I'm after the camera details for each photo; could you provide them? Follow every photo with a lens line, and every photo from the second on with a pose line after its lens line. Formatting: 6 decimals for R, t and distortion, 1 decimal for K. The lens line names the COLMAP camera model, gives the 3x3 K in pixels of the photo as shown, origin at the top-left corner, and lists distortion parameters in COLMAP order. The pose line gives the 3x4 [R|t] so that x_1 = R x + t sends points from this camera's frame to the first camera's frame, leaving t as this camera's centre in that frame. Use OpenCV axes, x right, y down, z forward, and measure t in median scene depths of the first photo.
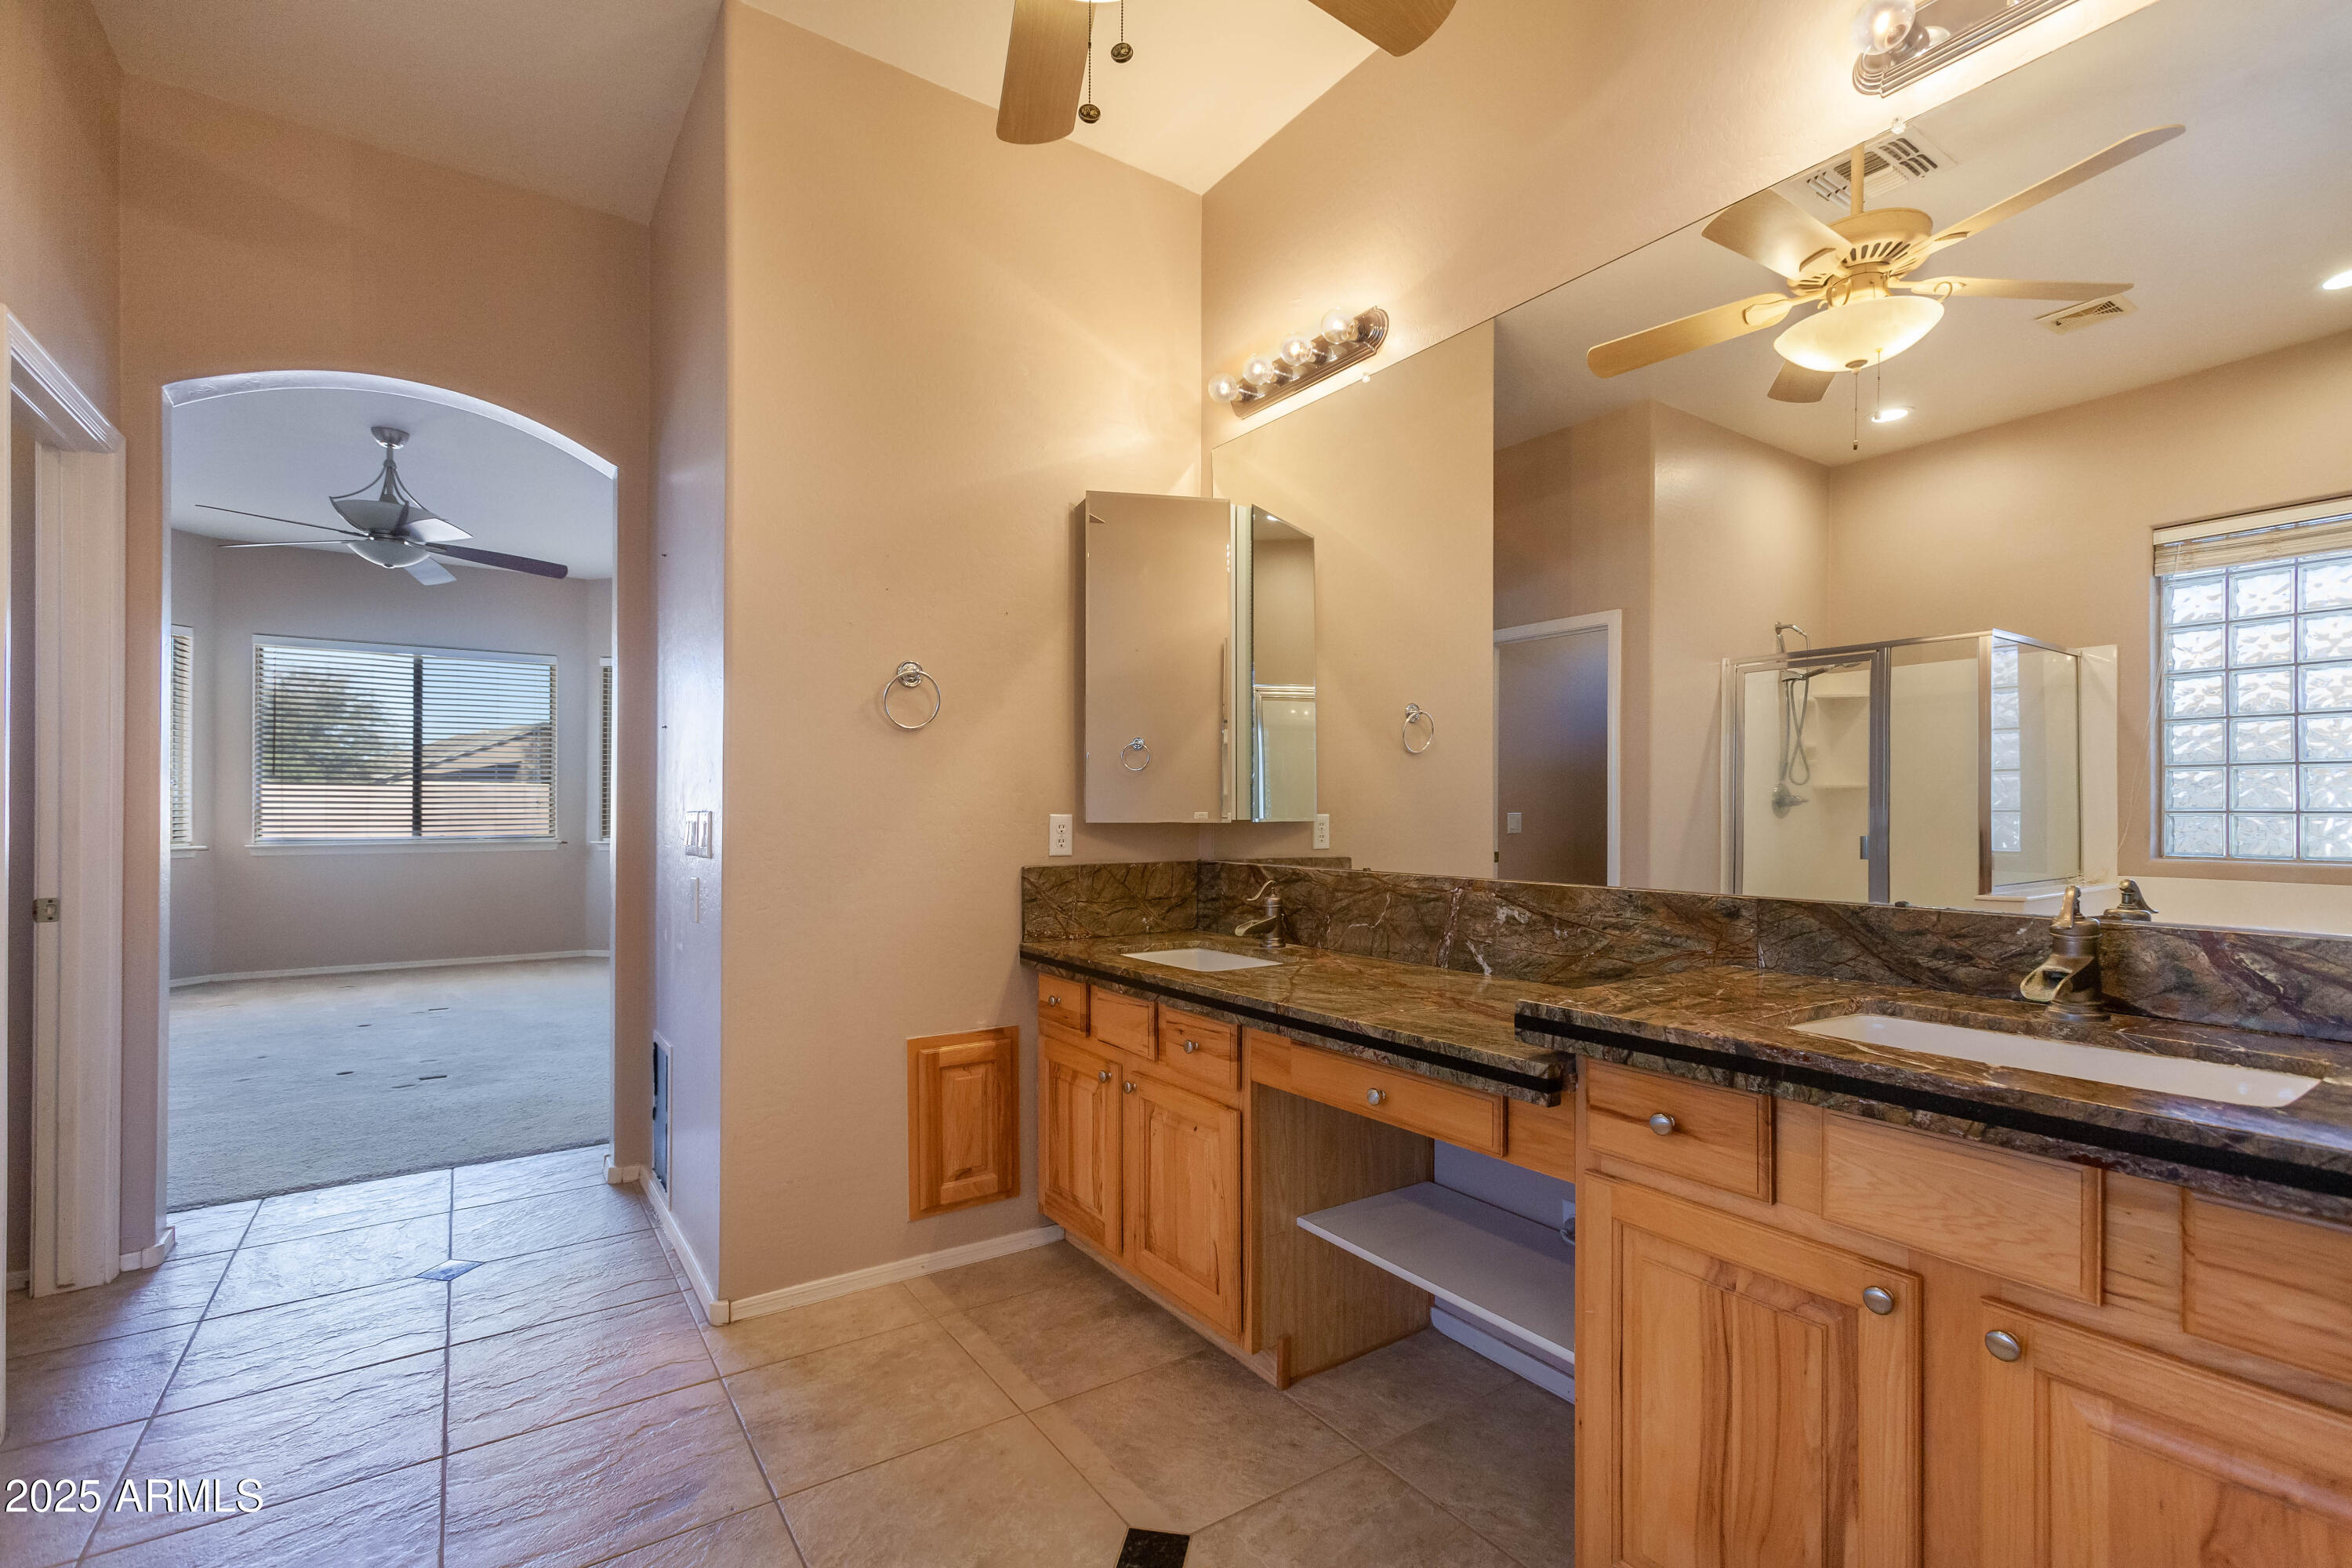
lens RADIAL K [[1055.8, 0, 1182.6], [0, 1055.8, 805.0], [0, 0, 1]] dist [-0.007997, 0.006763]
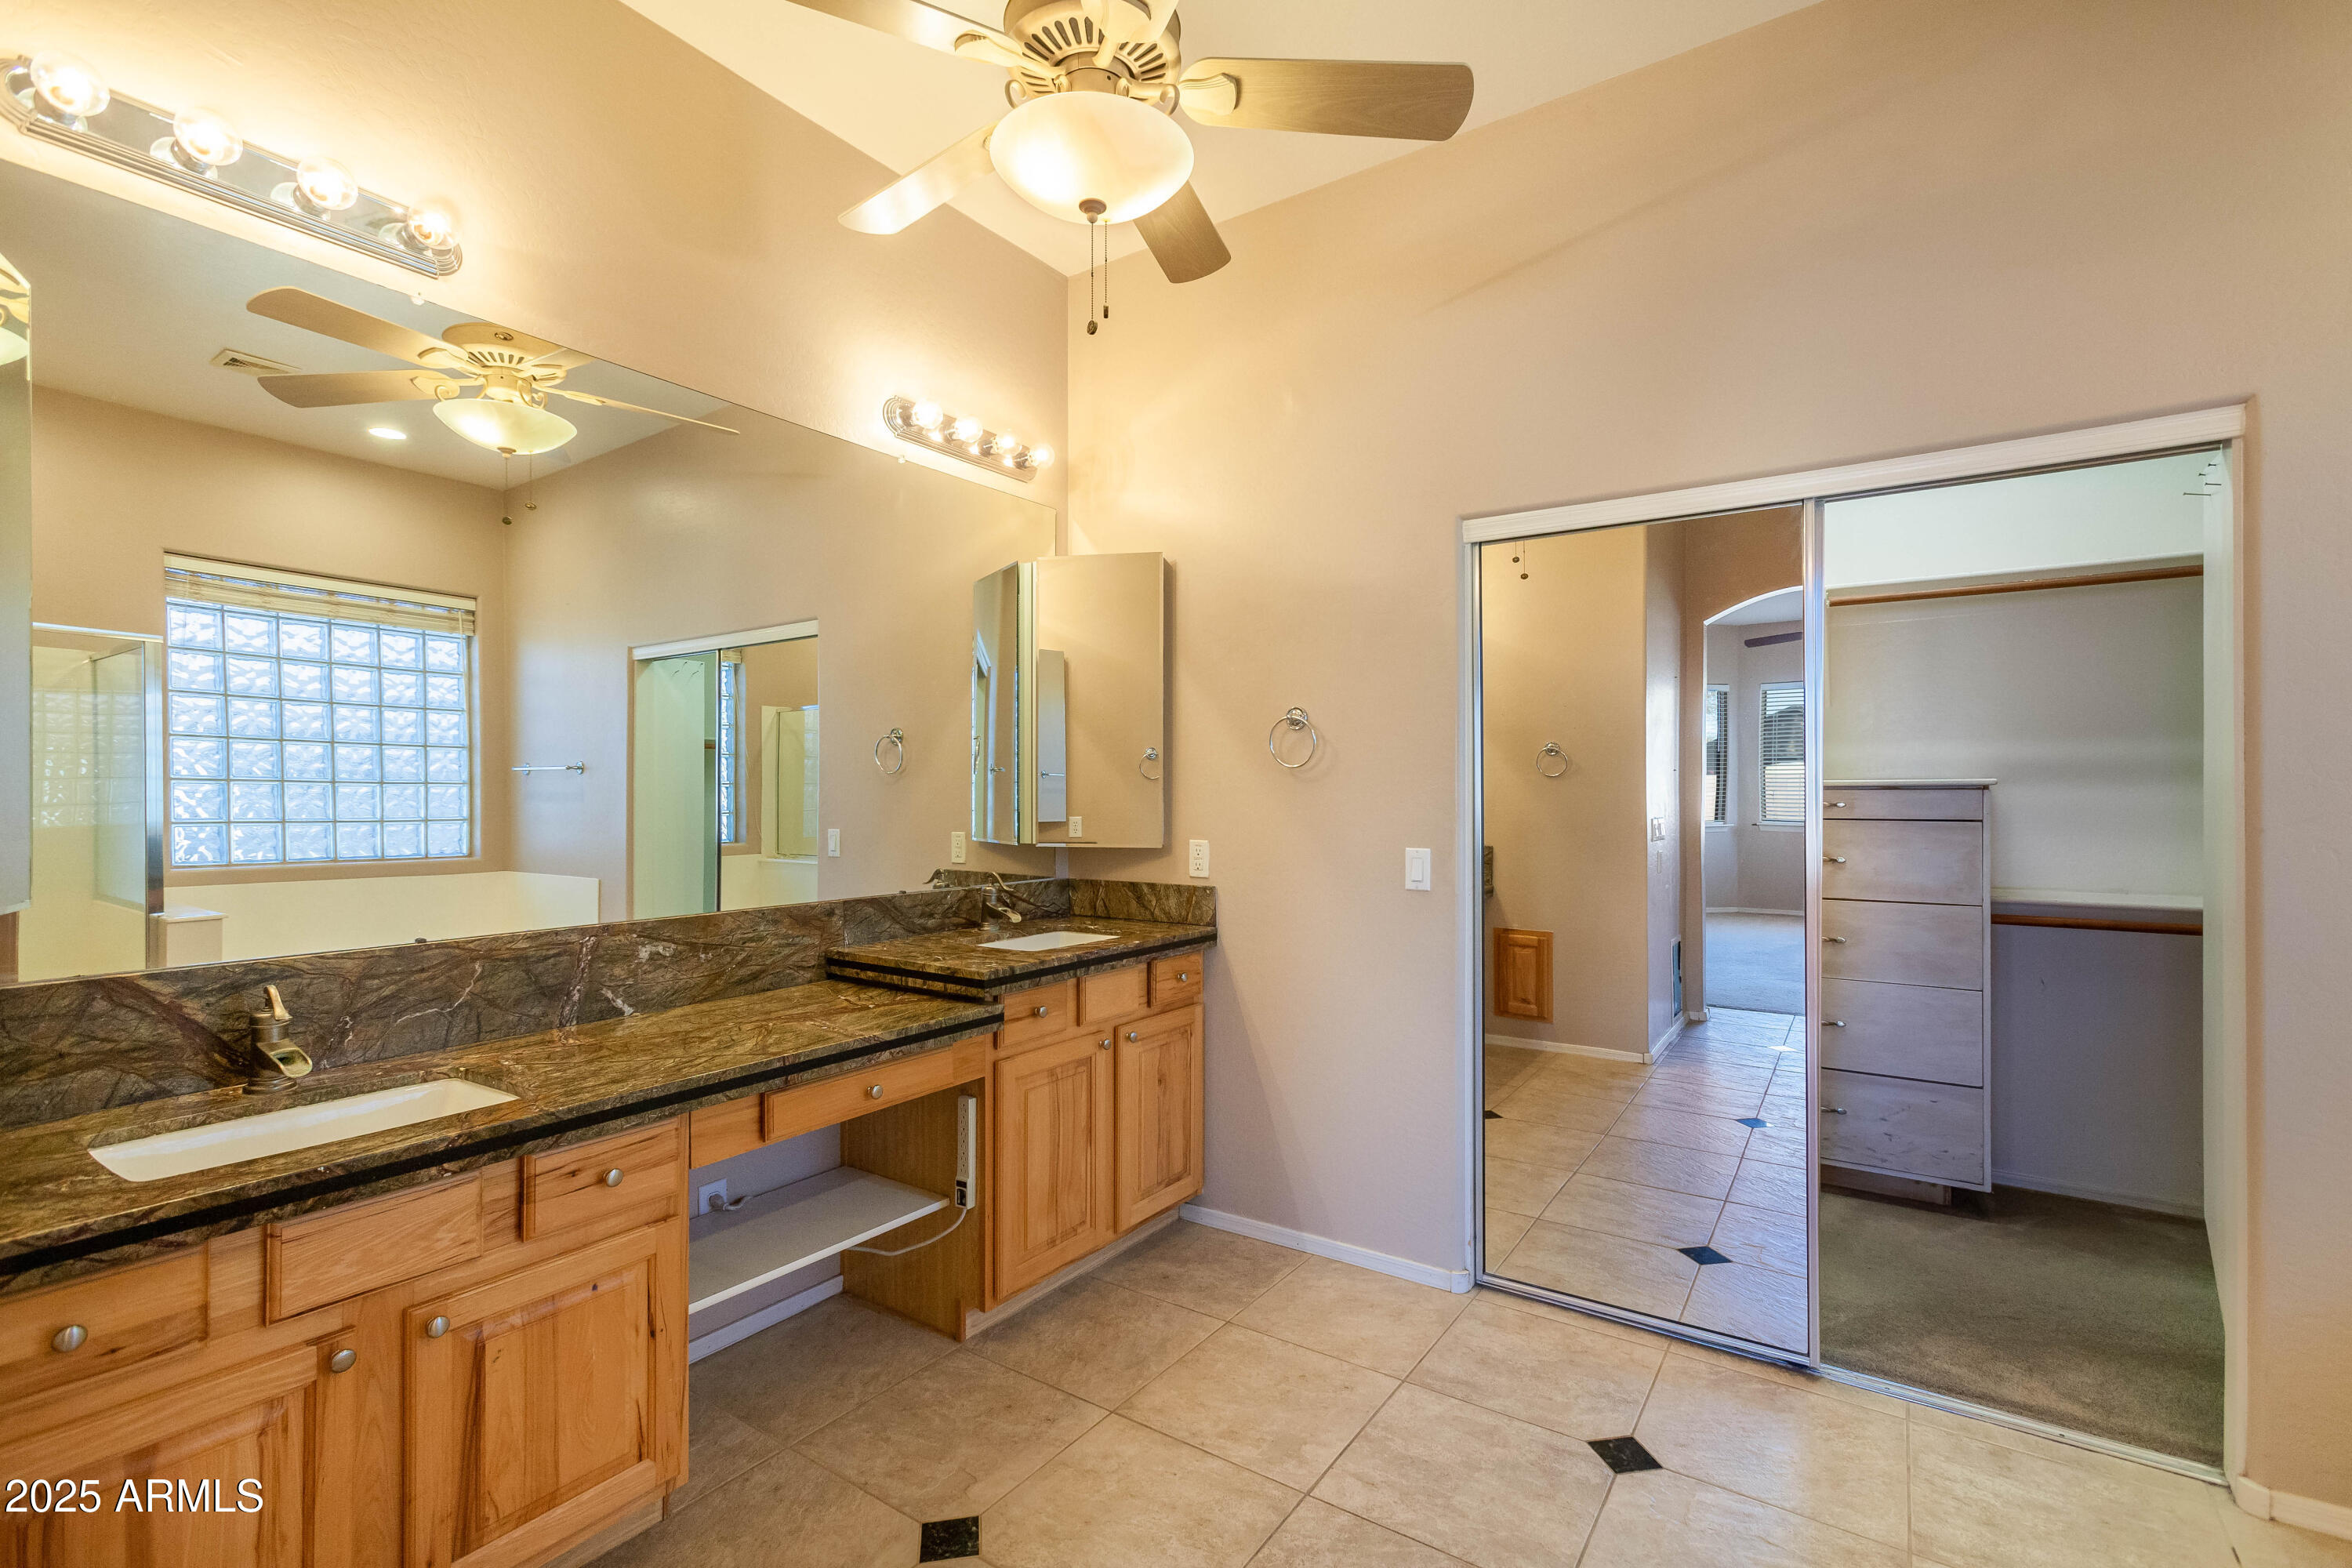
lens RADIAL K [[1055.8, 0, 1181.3], [0, 1055.8, 788.3], [0, 0, 1]] dist [-0.007997, 0.006763]
pose [[-0.352509, 0.001968, 0.935806, -0.843409], [-0.005335, 0.999977, -0.004112, -0.056339], [-0.935793, -0.006442, -0.352491, 0.854352]]
